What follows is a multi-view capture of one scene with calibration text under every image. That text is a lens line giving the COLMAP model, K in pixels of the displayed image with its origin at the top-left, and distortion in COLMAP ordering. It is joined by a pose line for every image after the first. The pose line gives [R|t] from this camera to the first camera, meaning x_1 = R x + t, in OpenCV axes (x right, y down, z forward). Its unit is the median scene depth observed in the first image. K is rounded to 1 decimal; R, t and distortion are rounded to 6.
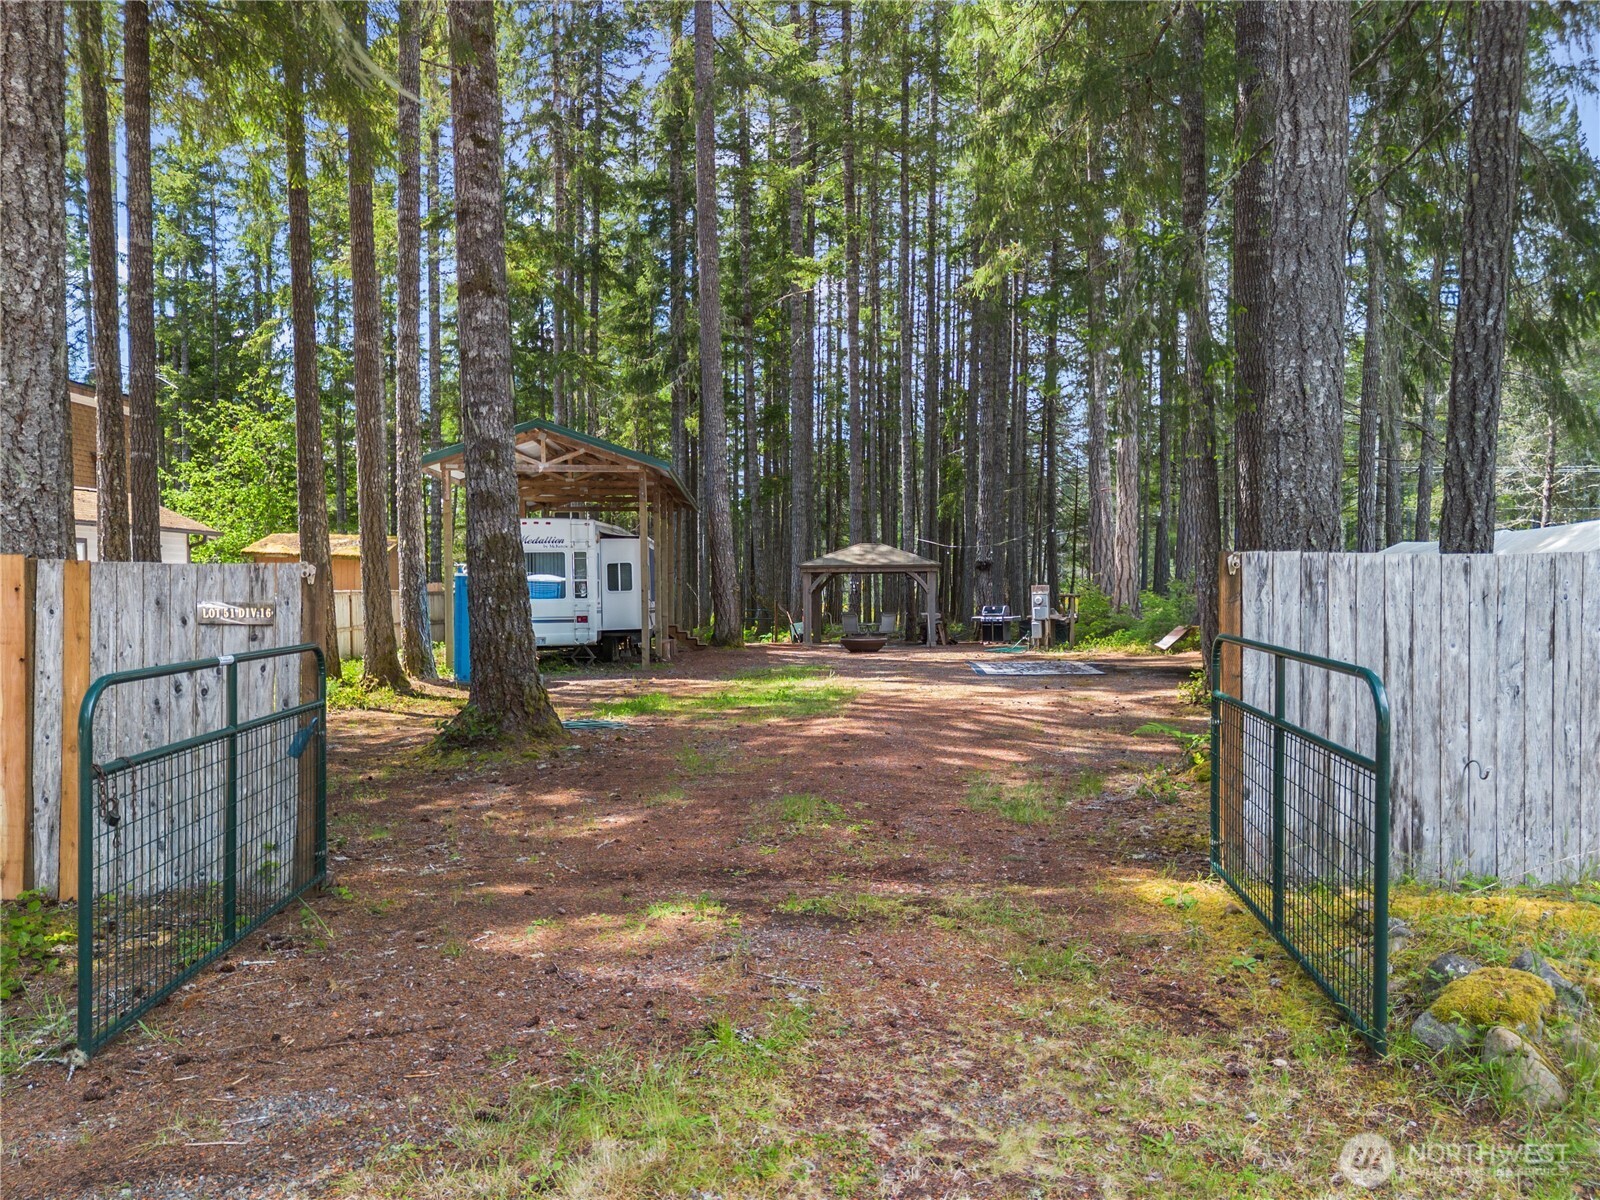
lens RADIAL K [[1187.4, 0, 800.6], [0, 1187.4, 616.1], [0, 0, 1]] dist [0.023920, -0.003038]
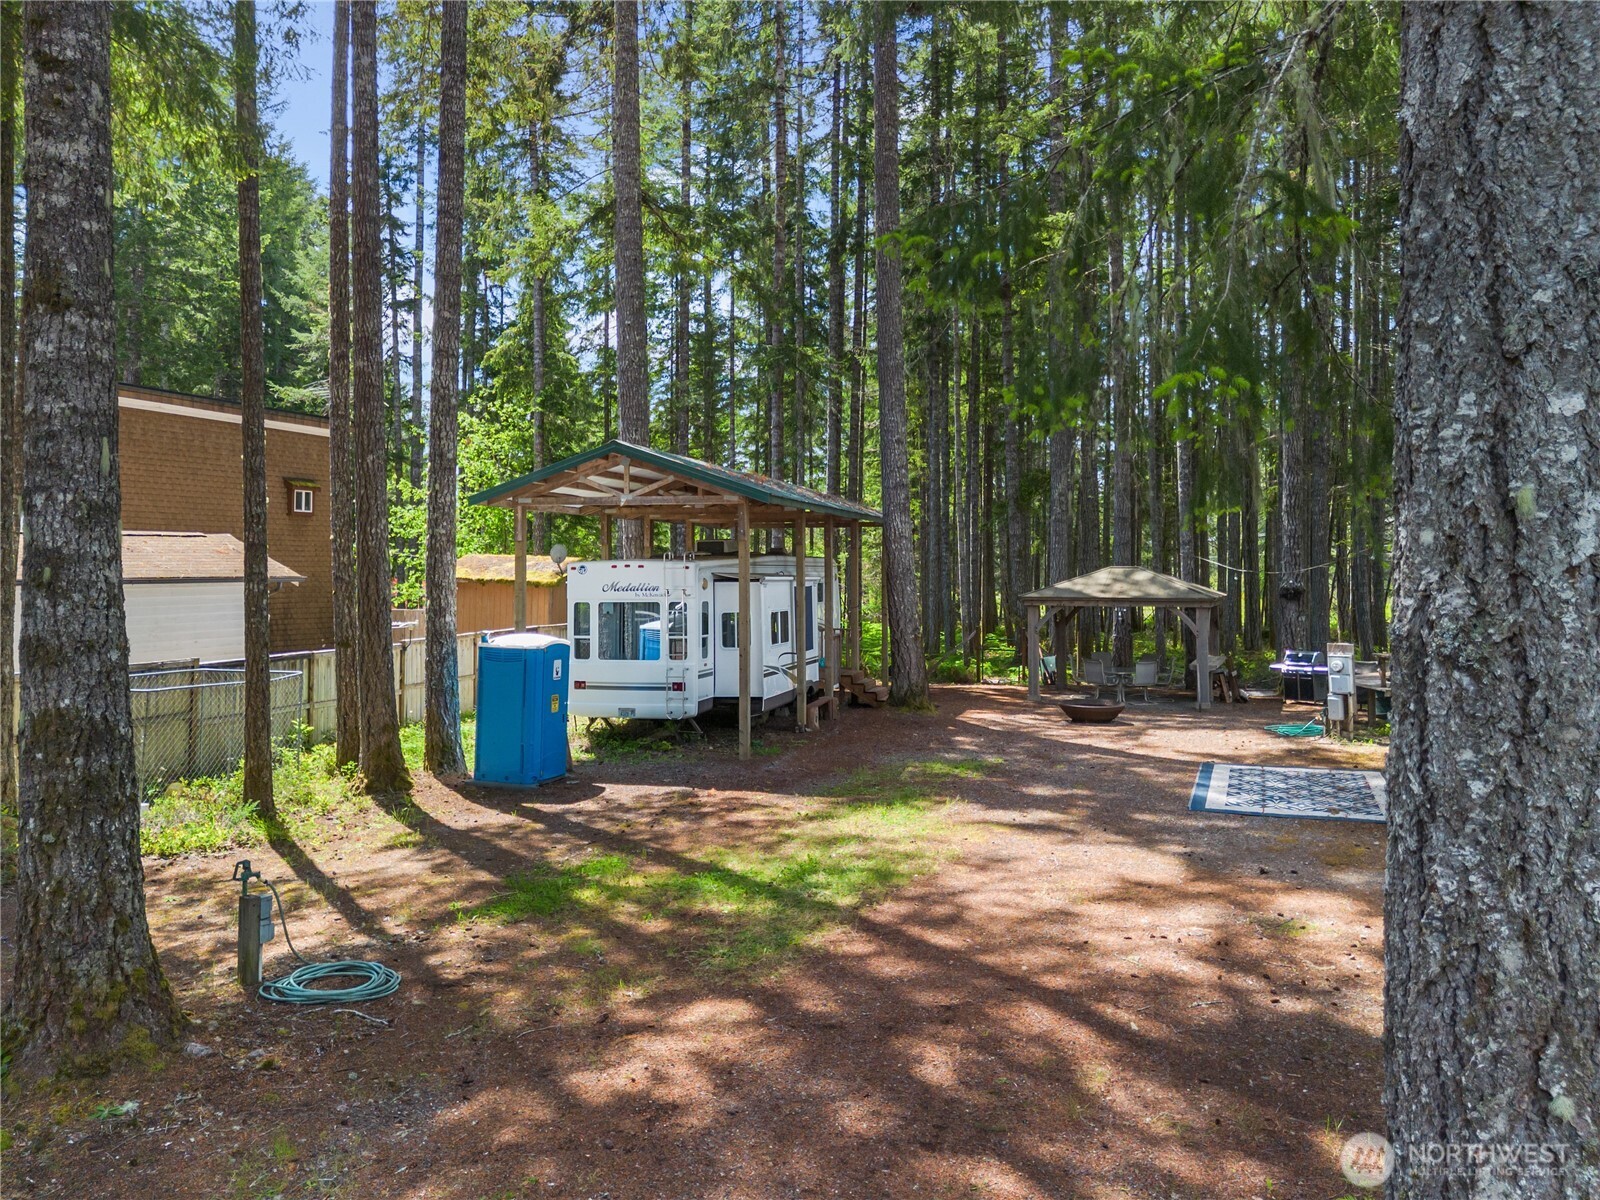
lens RADIAL K [[1202.6, 0, 757.4], [0, 1202.6, 526.7], [0, 0, 1]] dist [0.095900, -0.089524]
pose [[0.948563, -0.006299, -0.316526, 0.124080], [-0.012265, 0.998320, -0.056624, -0.059377], [0.316351, 0.057594, 0.946892, 0.243149]]
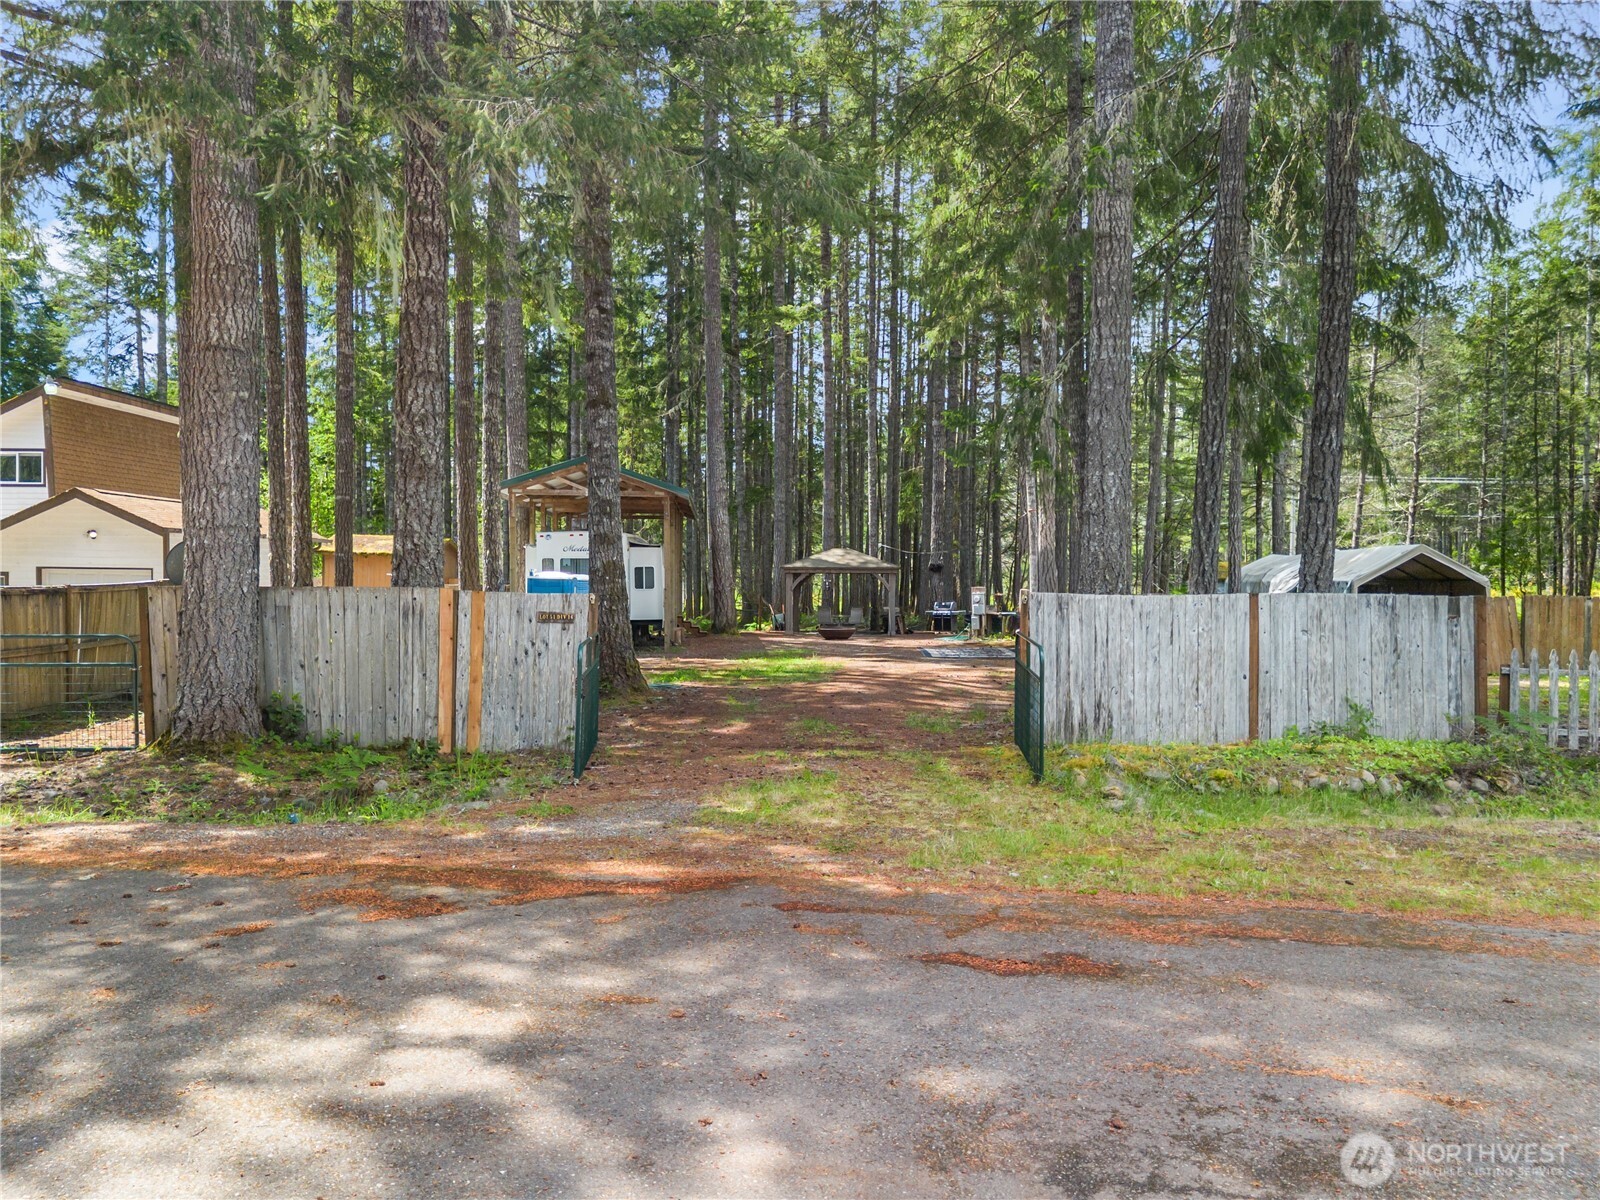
lens RADIAL K [[1145.5, 0, 799.6], [0, 1145.5, 590.8], [0, 0, 1]] dist [0.050903, -0.039984]
pose [[0.999587, 0.009941, 0.026980, -0.021876], [-0.009619, 0.999882, -0.012016, -0.006446], [-0.027097, 0.011751, 0.999564, -0.232273]]
